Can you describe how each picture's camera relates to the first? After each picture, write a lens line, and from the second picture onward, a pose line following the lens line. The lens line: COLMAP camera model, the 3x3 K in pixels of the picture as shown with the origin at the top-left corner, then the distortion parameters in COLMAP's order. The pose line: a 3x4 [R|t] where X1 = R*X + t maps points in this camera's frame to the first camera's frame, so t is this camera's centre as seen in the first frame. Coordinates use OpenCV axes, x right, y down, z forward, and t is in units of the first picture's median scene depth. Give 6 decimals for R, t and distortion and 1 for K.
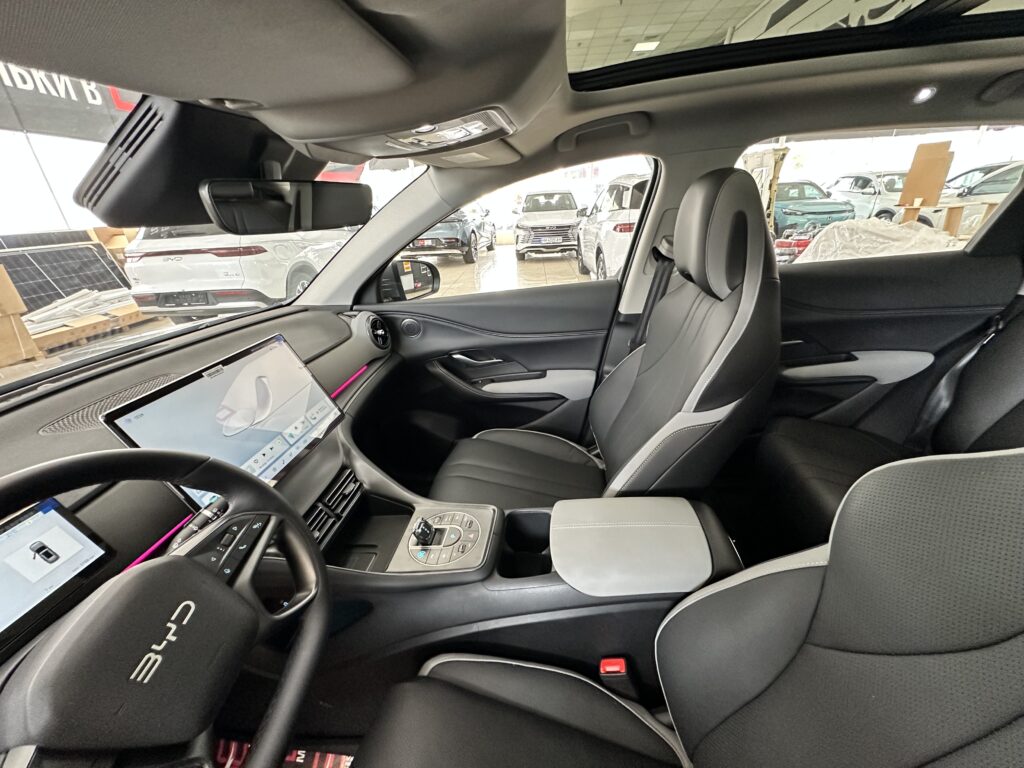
lens RADIAL K [[411.1, 0, 512.0], [0, 411.1, 384.0], [0, 0, 1]] dist [-0.001786, -0.000237]
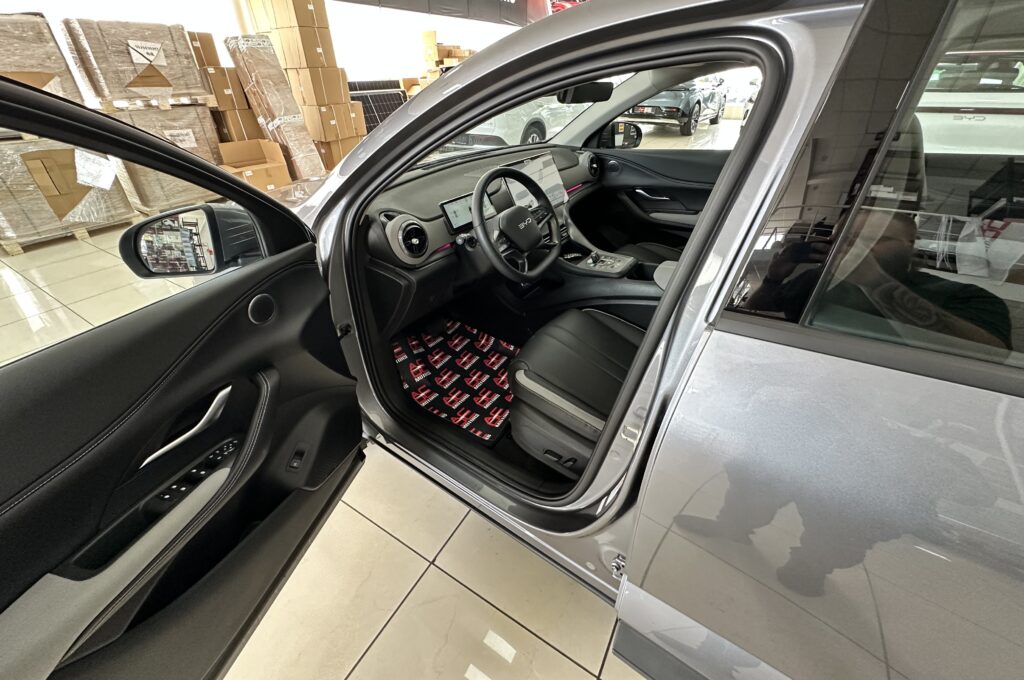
lens RADIAL K [[411.2, 0, 512.5], [0, 411.2, 293.7], [0, 0, 1]] dist [-0.000073, 0.000026]
pose [[0.880395, 0.260023, -0.396601, 0.152157], [-0.221919, 0.964958, 0.140028, 0.186112], [0.419114, -0.035267, 0.907248, -0.562671]]
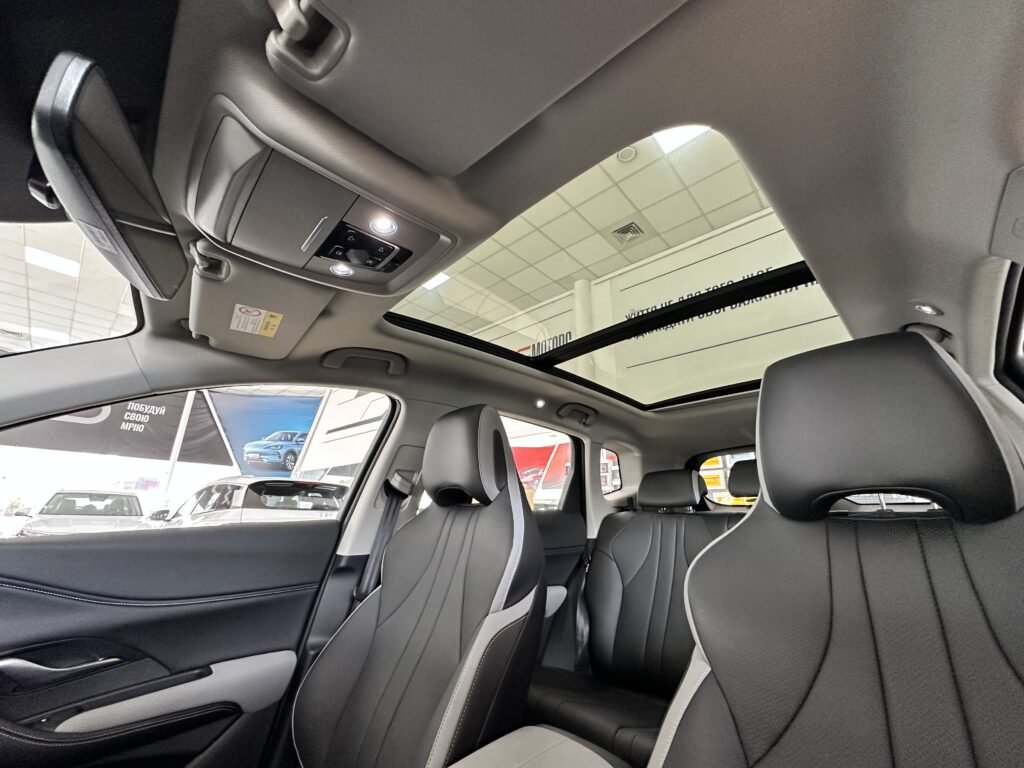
lens RADIAL K [[411.1, 0, 512.0], [0, 411.1, 384.0], [0, 0, 1]] dist [-0.001786, -0.000237]
pose [[0.632718, 0.306125, 0.711305, -0.197236], [0.268158, 0.775100, -0.572111, 0.114861], [-0.726470, 0.552727, 0.408330, 0.178421]]
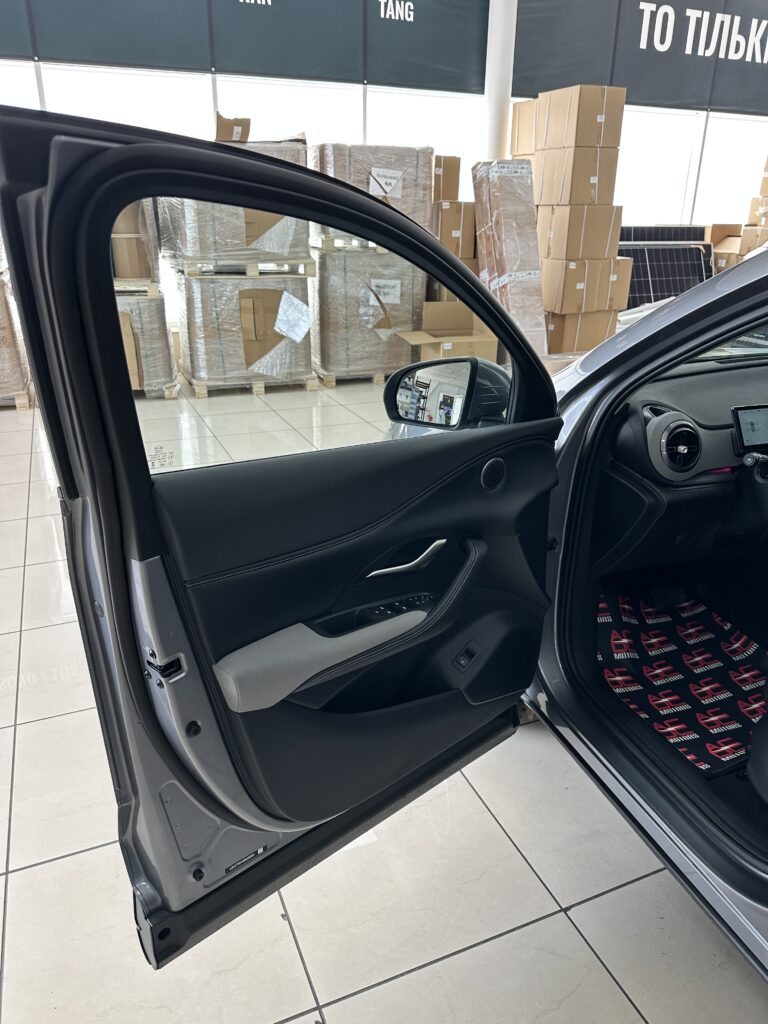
lens RADIAL K [[725.0, 0, 384.0], [0, 725.0, 512.0], [0, 0, 1]] dist [0.043447, -0.073055]
pose [[0.433843, 0.399234, -0.807708, 0.286914], [-0.399770, 0.888689, 0.224533, 0.241333], [0.807443, 0.225486, 0.545153, -0.742432]]
